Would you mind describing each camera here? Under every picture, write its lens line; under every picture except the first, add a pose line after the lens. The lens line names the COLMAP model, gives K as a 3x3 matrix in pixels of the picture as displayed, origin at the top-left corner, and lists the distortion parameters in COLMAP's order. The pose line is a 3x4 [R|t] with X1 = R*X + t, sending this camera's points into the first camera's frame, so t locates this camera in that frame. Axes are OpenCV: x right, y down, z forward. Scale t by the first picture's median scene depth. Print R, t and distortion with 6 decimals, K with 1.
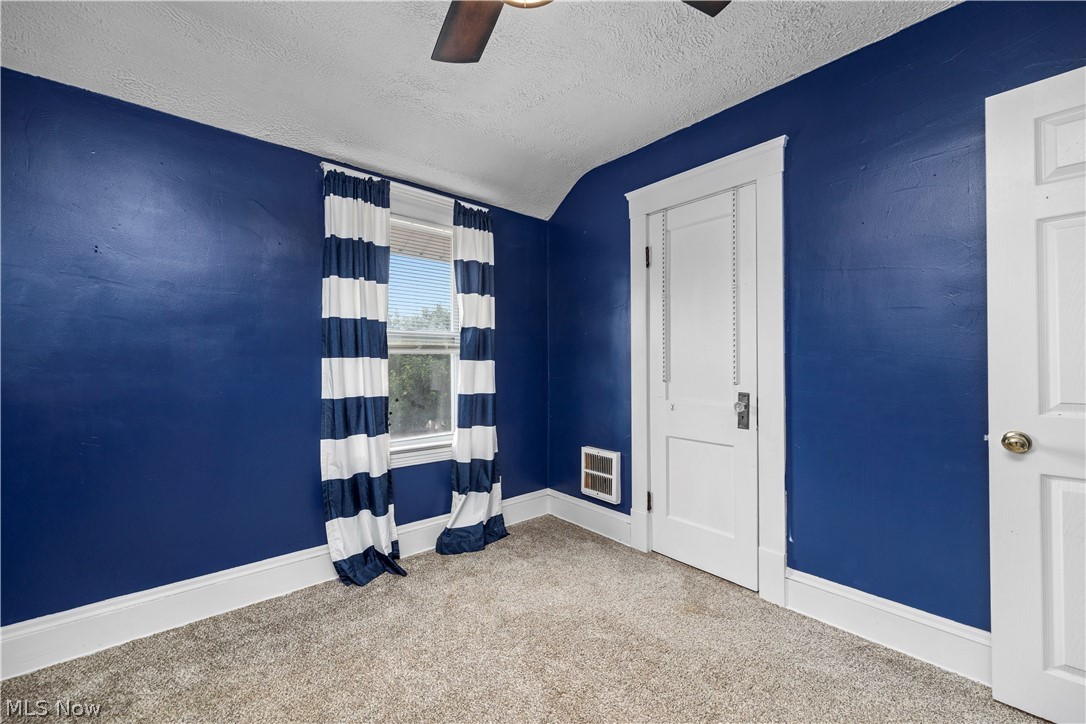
lens RADIAL K [[436.5, 0, 543.0], [0, 436.5, 362.0], [0, 0, 1]] dist [-0.000713, -0.000406]
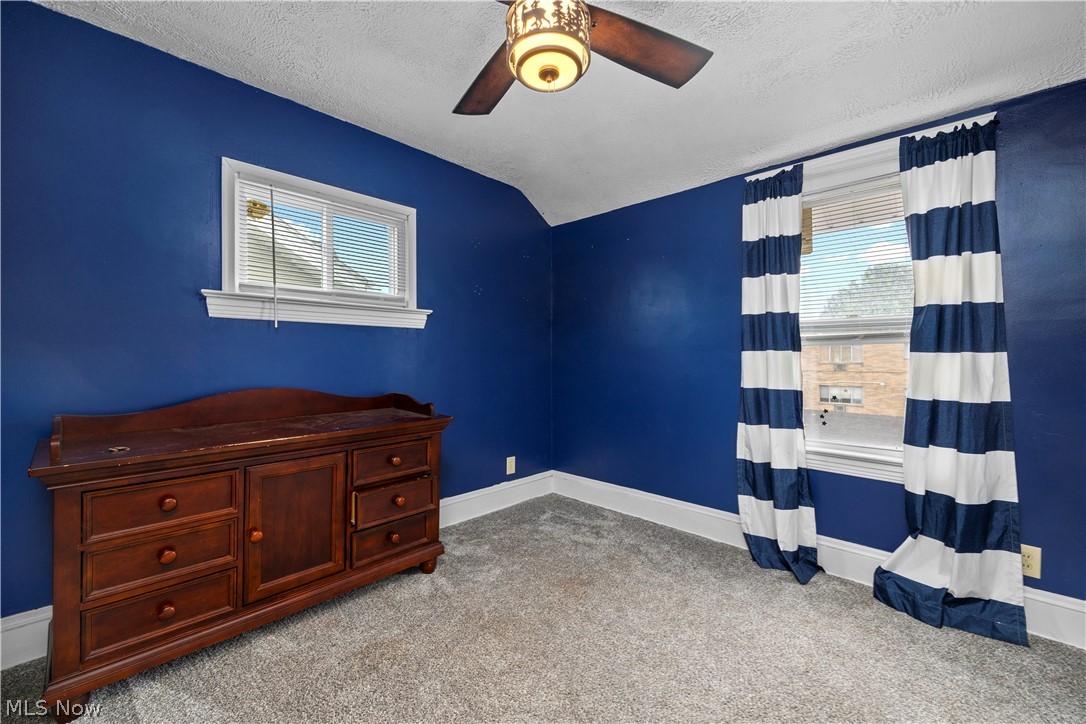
lens RADIAL K [[432.4, 0, 543.1], [0, 432.4, 356.5], [0, 0, 1]] dist [-0.000859, -0.000158]
pose [[0.092677, 0.009076, -0.995655, 0.445515], [0.004853, 0.999942, 0.009567, -0.006842], [0.995684, -0.005719, 0.092627, 0.297478]]
